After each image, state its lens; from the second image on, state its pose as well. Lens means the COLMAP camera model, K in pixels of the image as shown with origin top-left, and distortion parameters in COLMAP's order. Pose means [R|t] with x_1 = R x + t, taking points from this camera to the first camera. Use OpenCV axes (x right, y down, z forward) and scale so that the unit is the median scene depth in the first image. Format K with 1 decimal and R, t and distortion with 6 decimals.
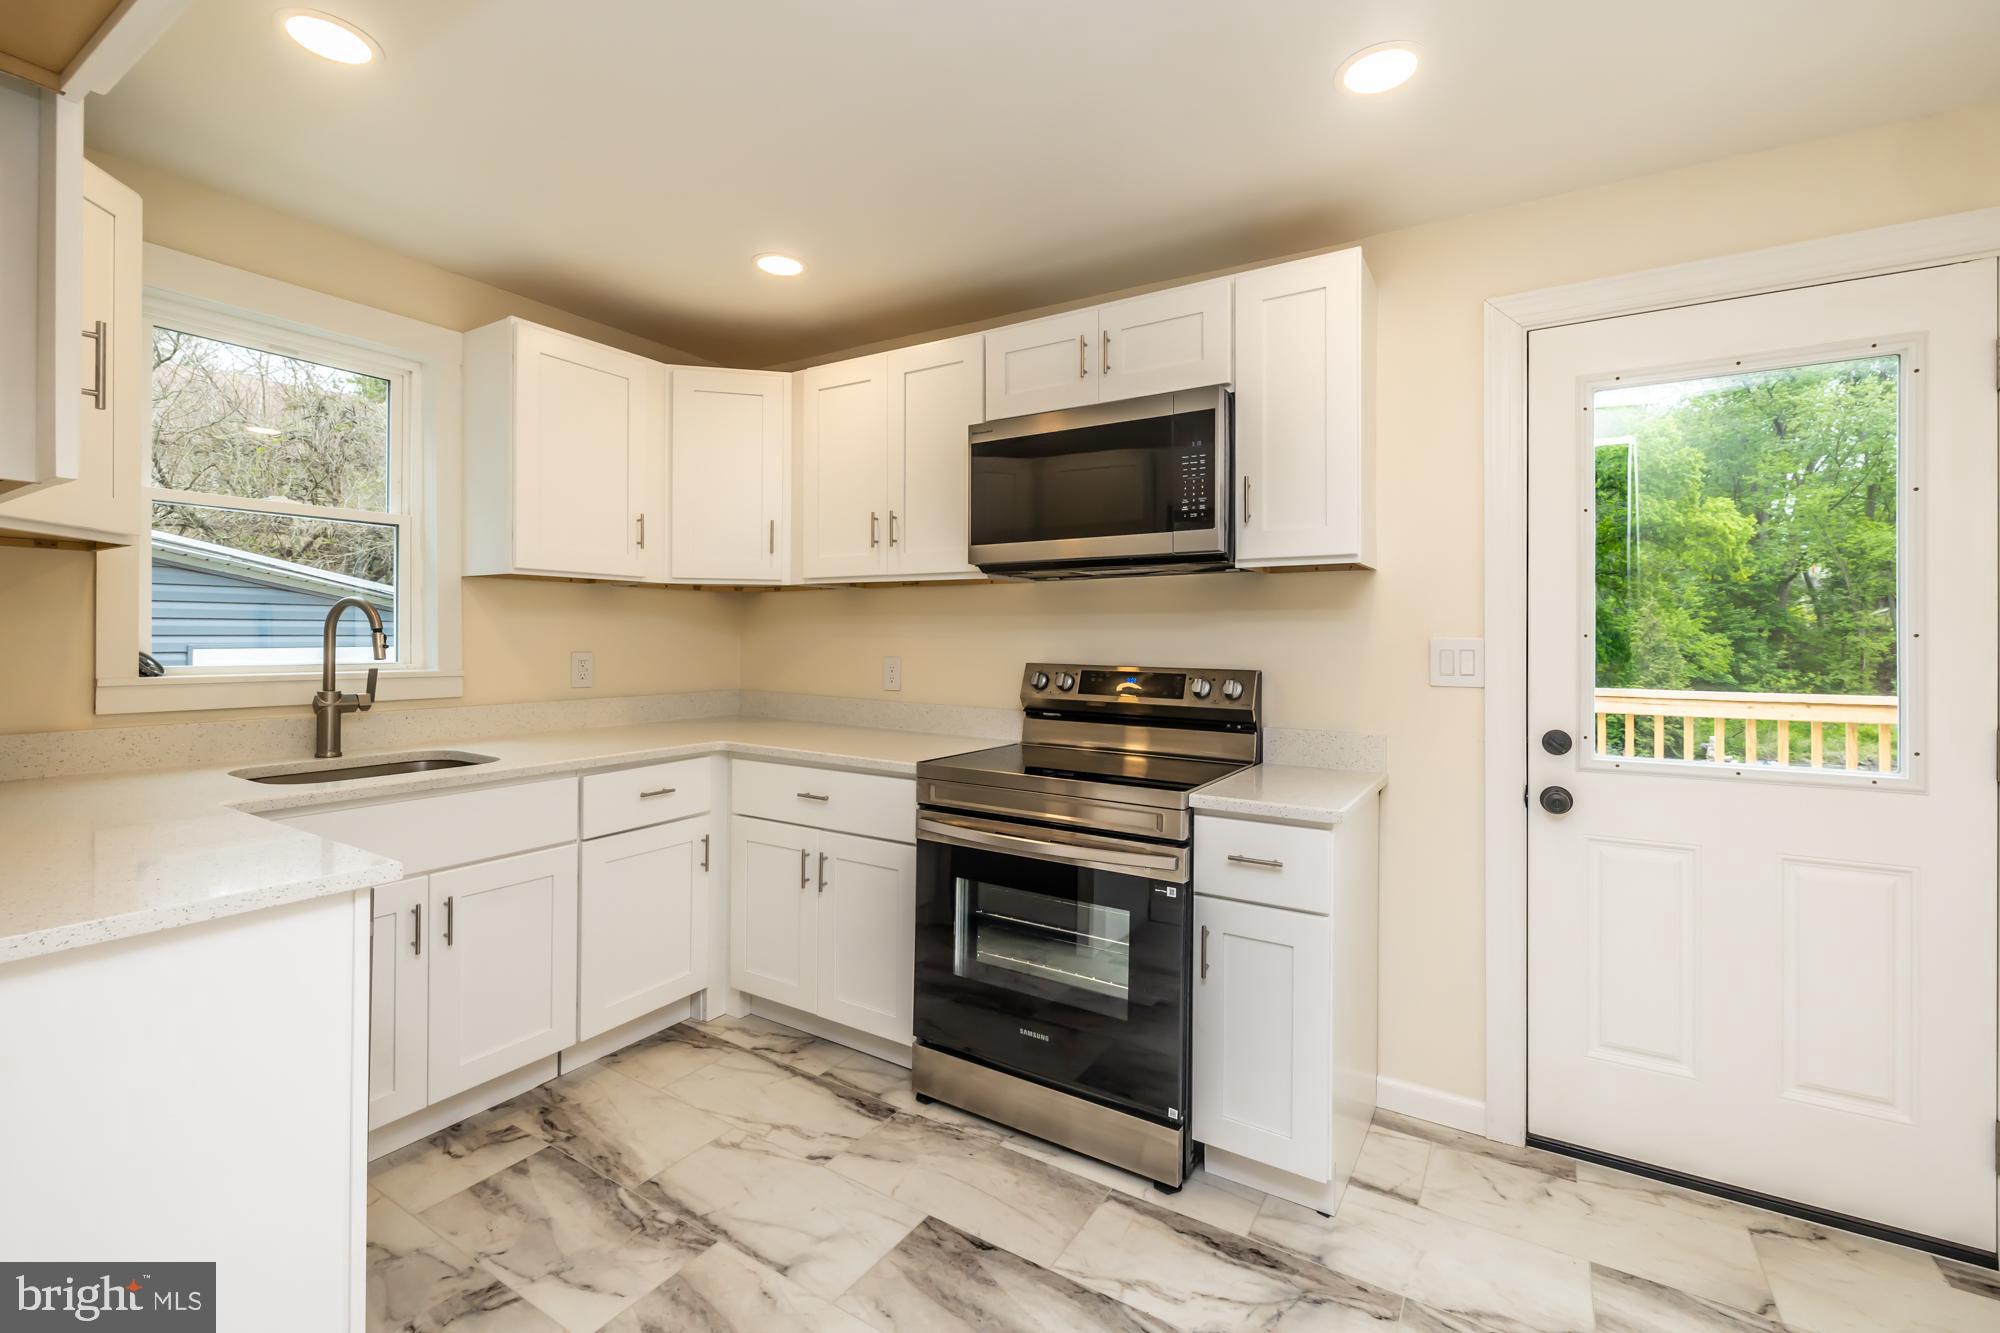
lens RADIAL K [[864.4, 0, 988.0], [0, 864.4, 639.8], [0, 0, 1]] dist [-0.001249, -0.000001]
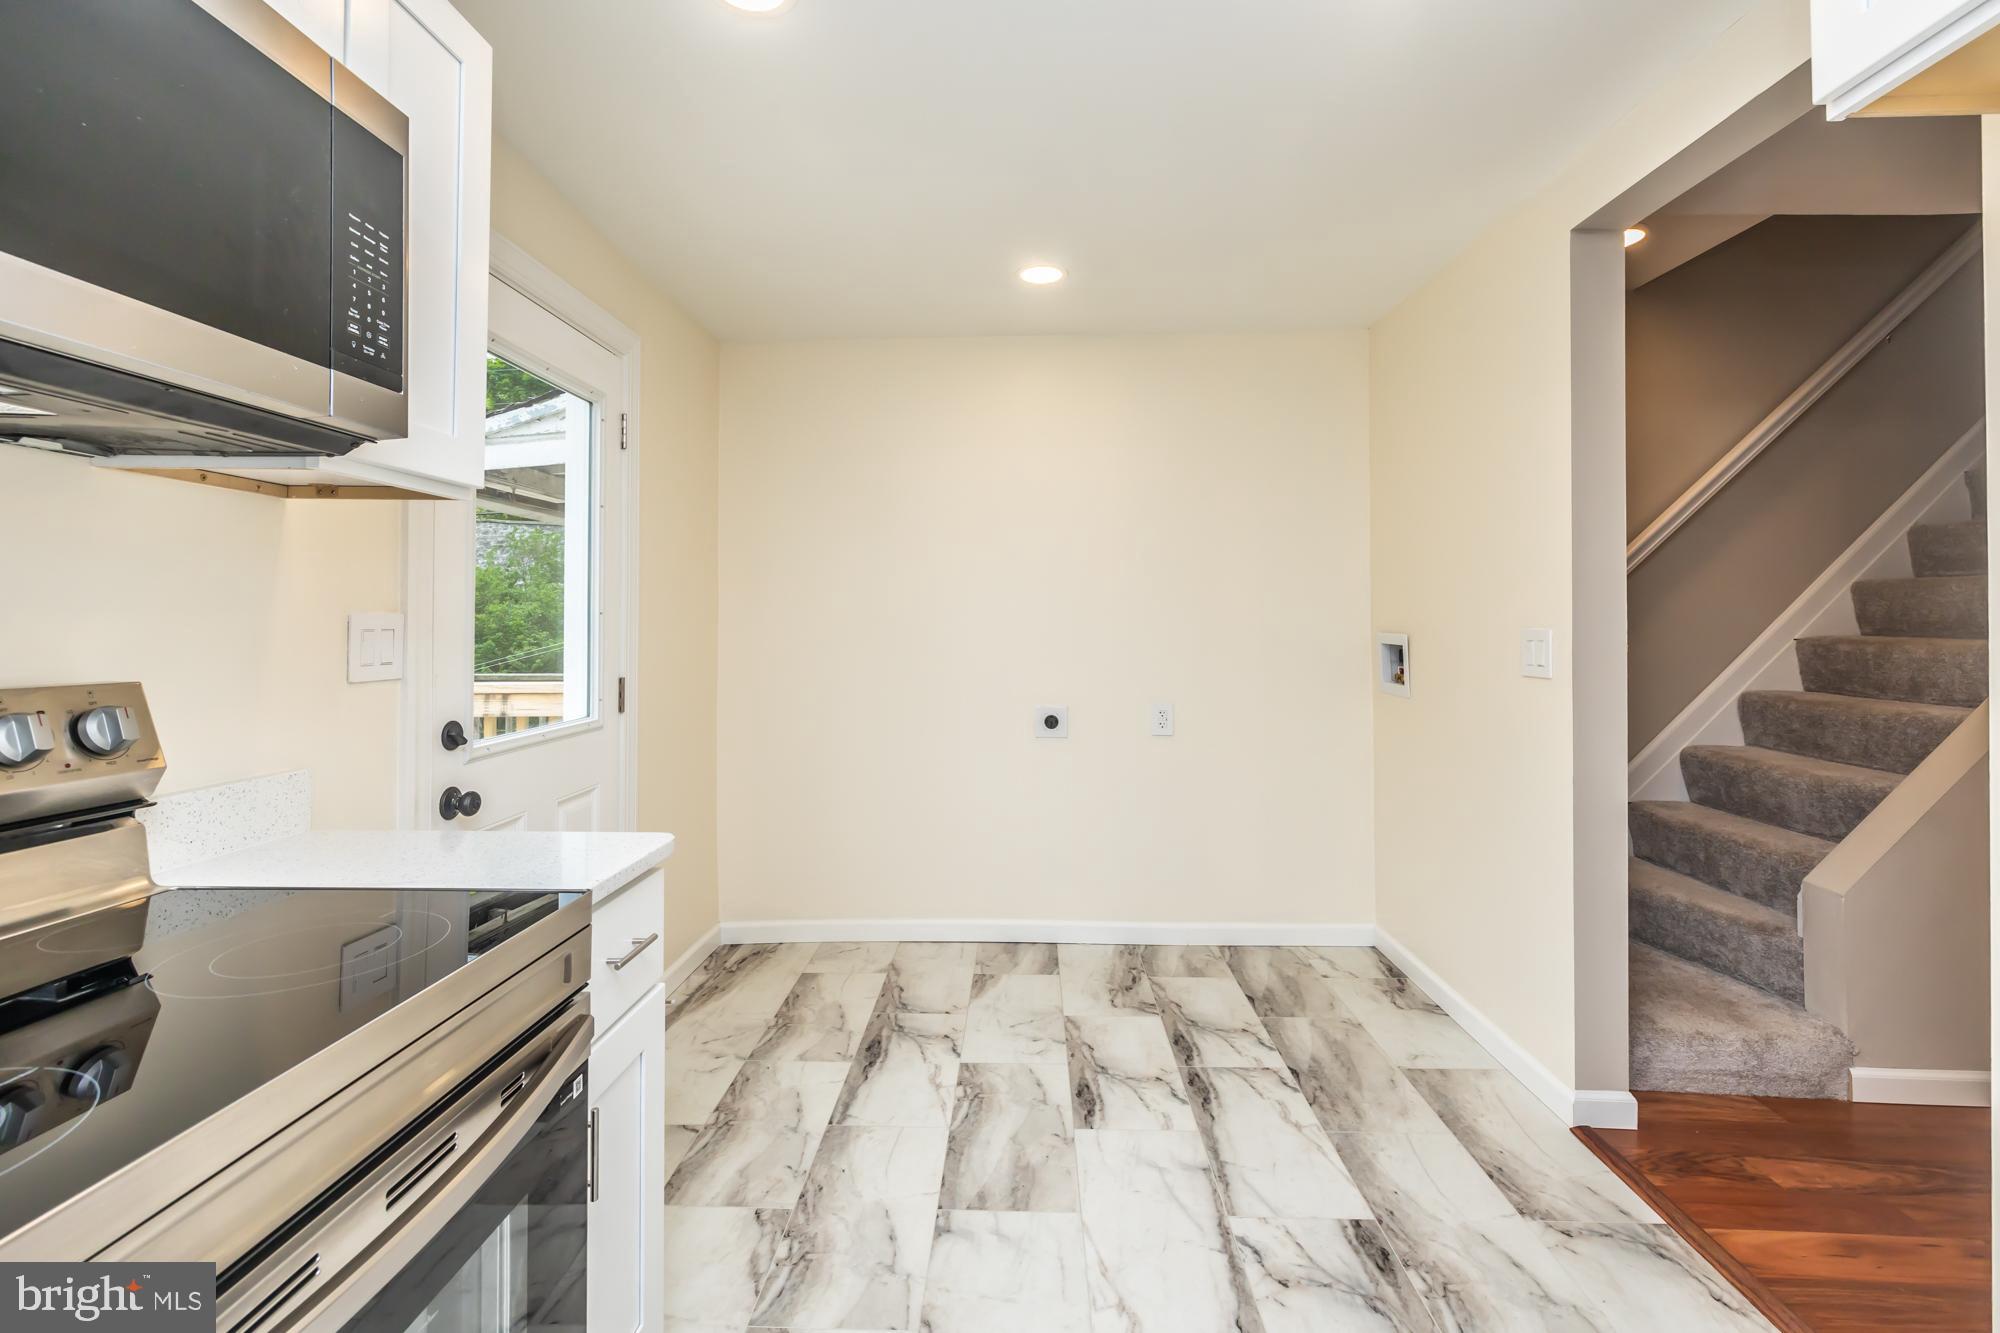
lens RADIAL K [[860.6, 0, 994.4], [0, 860.6, 611.0], [0, 0, 1]] dist [-0.000873, -0.000116]
pose [[-0.504767, 0.006383, 0.863232, -0.337972], [-0.003806, 0.999946, -0.009619, 0.001196], [-0.863247, -0.008141, -0.504716, 0.936446]]
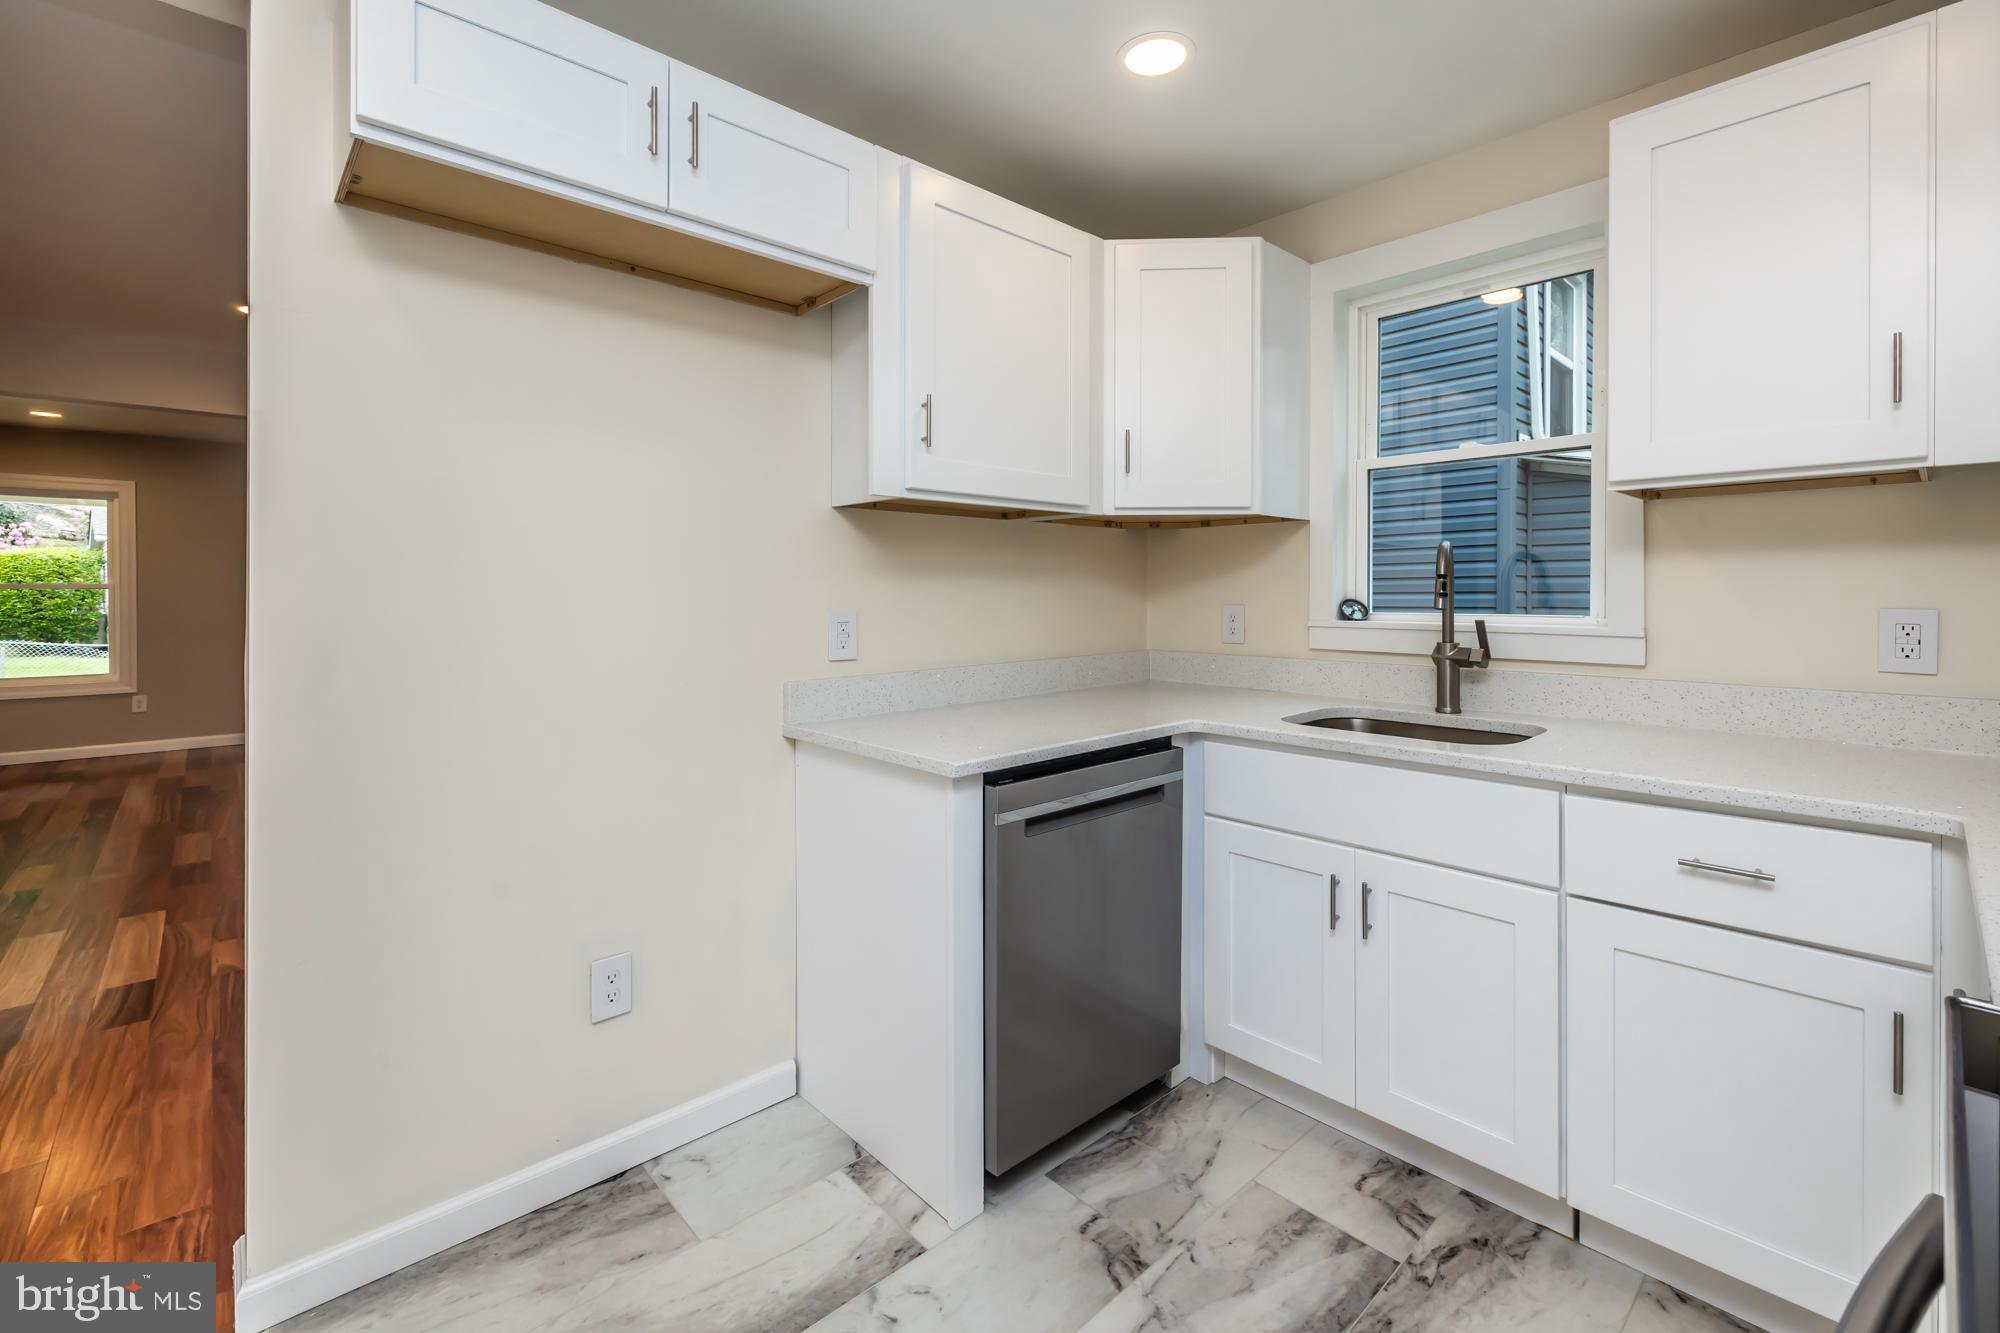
lens RADIAL K [[859.7, 0, 1001.6], [0, 859.7, 597.6], [0, 0, 1]] dist [-0.001609, -0.000344]
pose [[-0.260514, -0.000534, -0.965470, 0.286220], [-0.003201, 0.999995, 0.000310, 0.012568], [0.965465, 0.003171, -0.260514, 0.827872]]
